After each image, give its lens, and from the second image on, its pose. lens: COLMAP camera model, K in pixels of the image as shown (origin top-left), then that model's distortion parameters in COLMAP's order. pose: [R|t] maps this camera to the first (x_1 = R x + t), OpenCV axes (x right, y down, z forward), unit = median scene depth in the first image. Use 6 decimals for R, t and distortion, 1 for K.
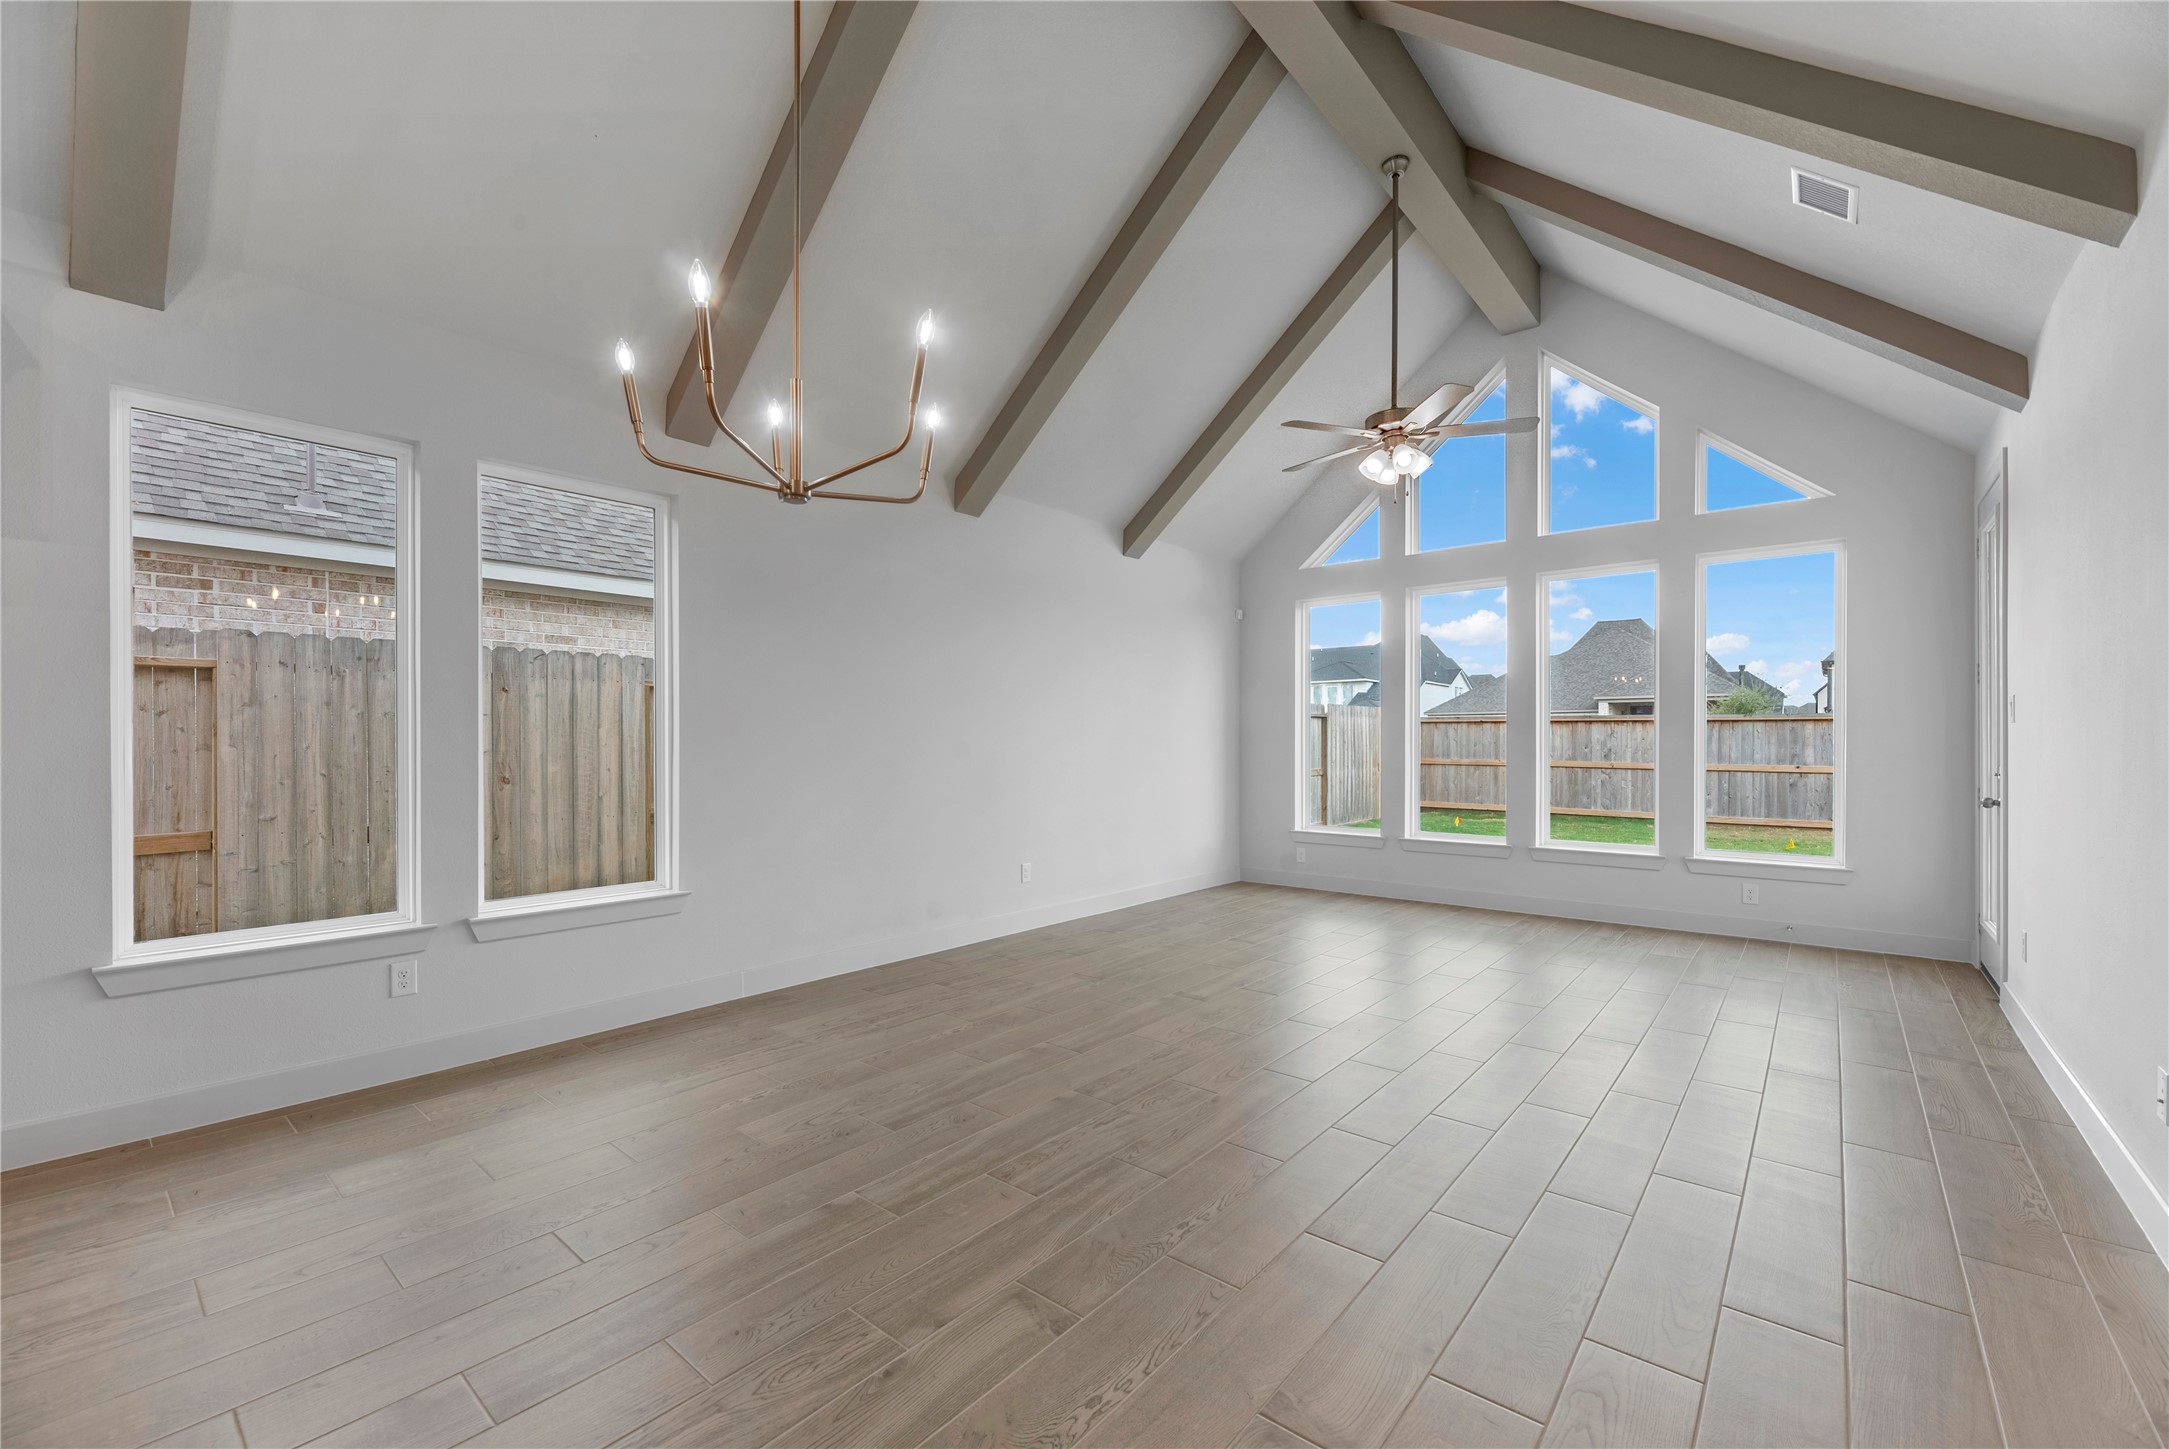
lens RADIAL K [[878.9, 0, 1089.1], [0, 878.9, 729.9], [0, 0, 1]] dist [-0.004782, -0.000140]
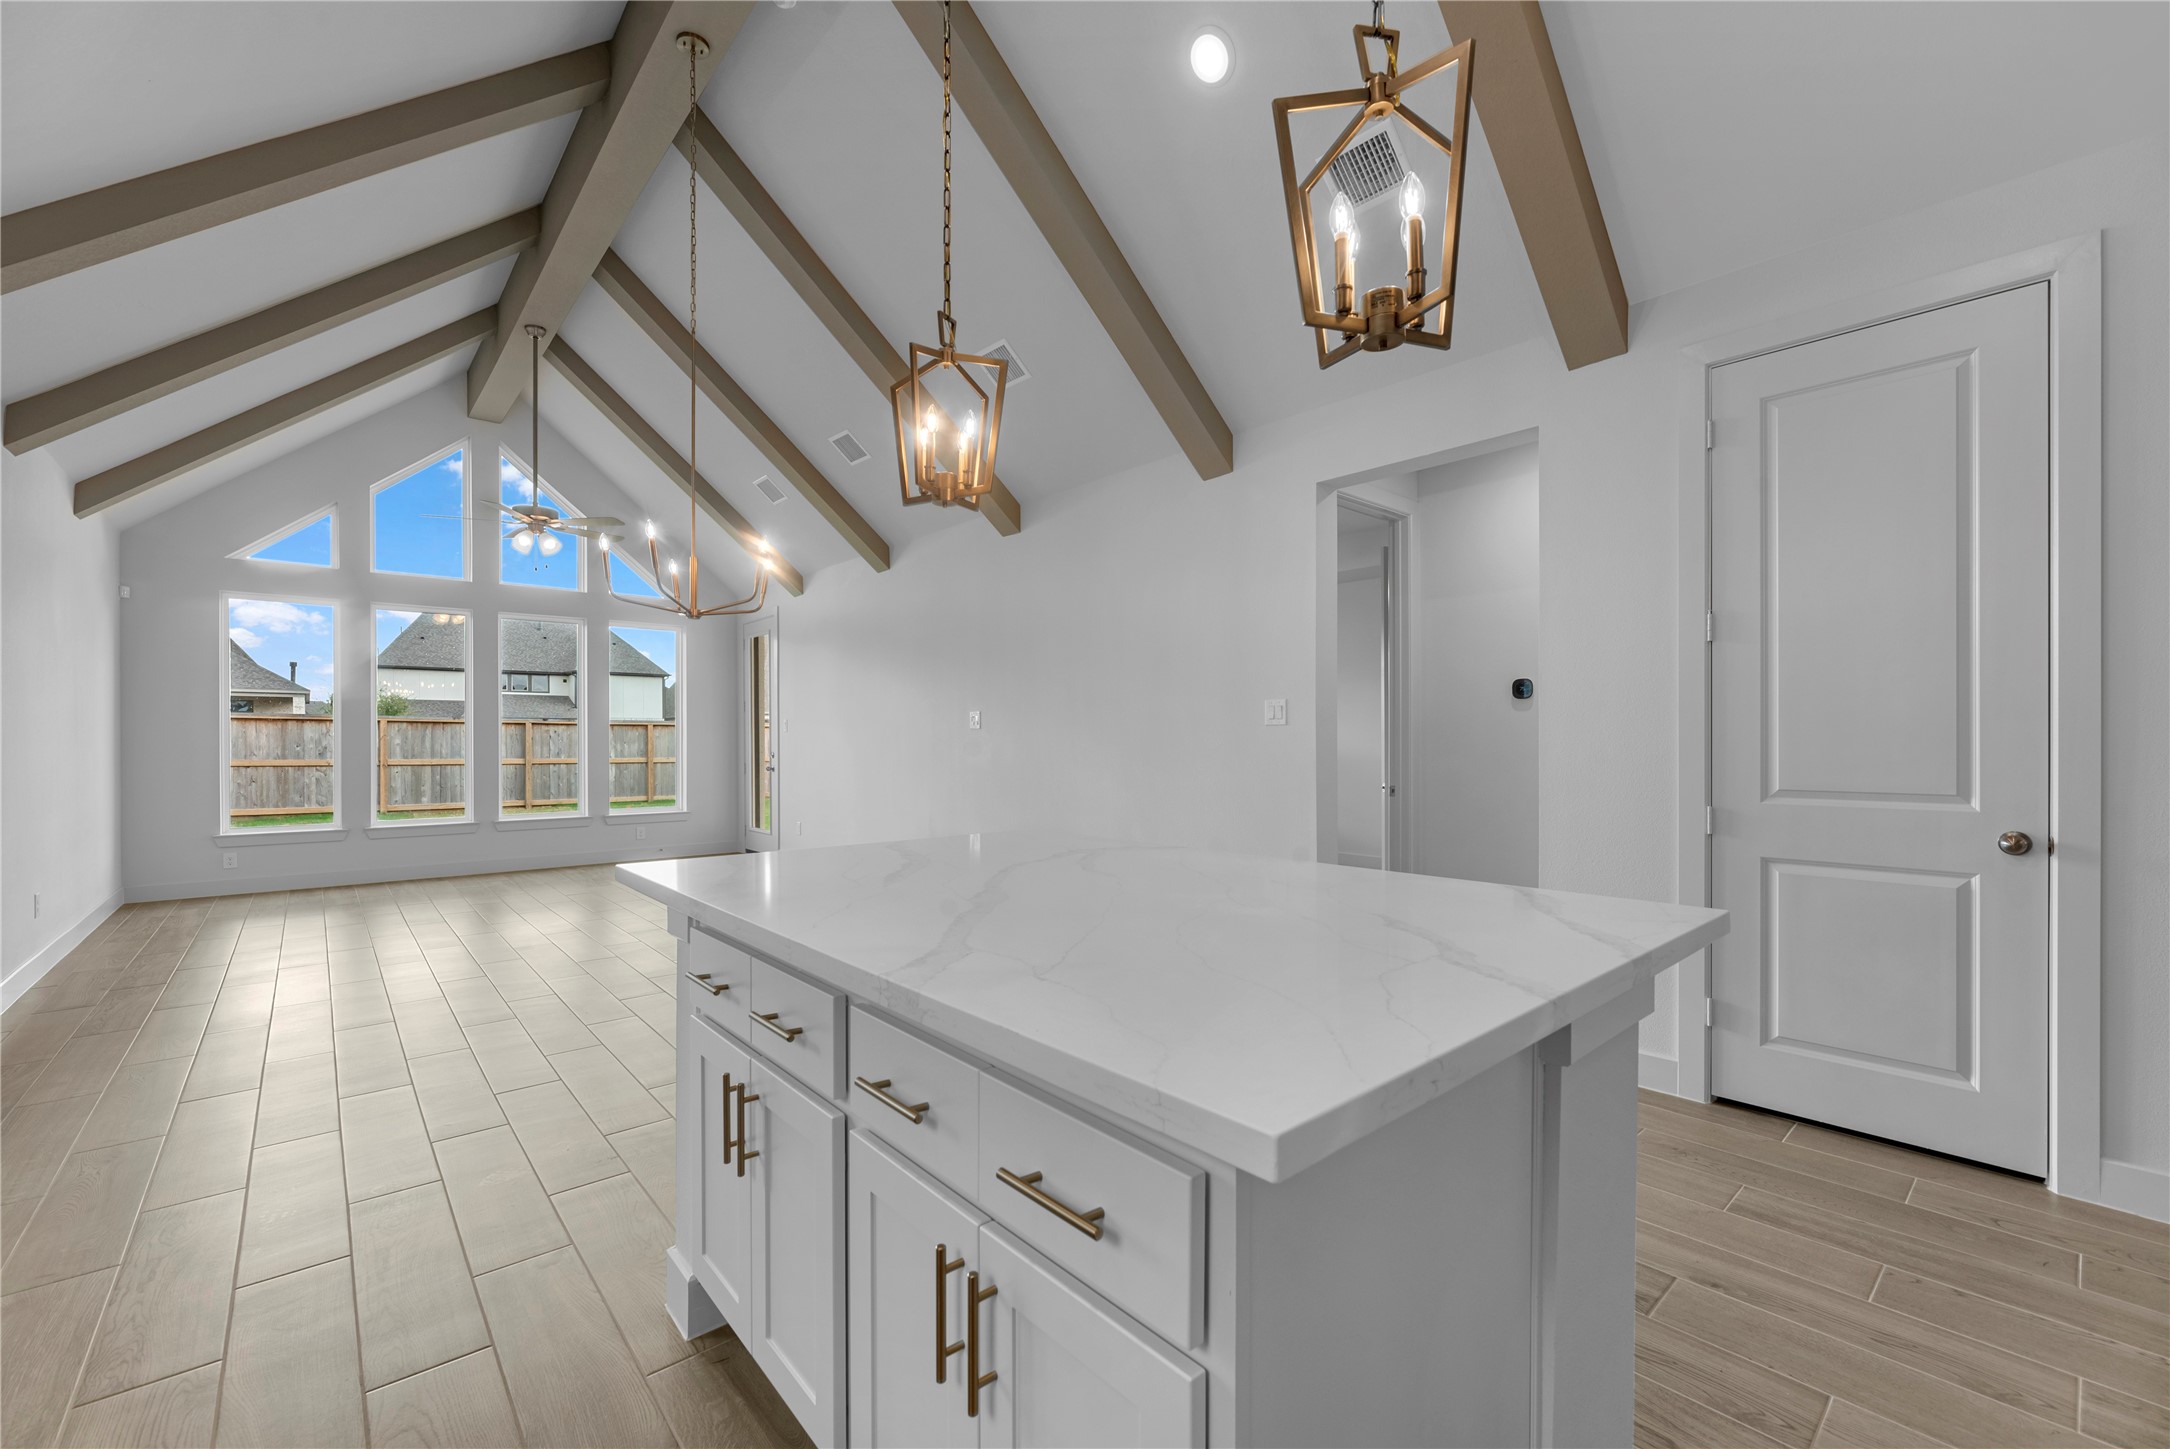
lens RADIAL K [[879.3, 0, 1089.7], [0, 879.3, 720.3], [0, 0, 1]] dist [-0.004782, -0.000140]
pose [[0.132494, 0.021198, 0.990957, -0.310708], [-0.014599, 0.999705, -0.019433, -0.003067], [-0.991076, -0.011893, 0.132764, -0.029623]]
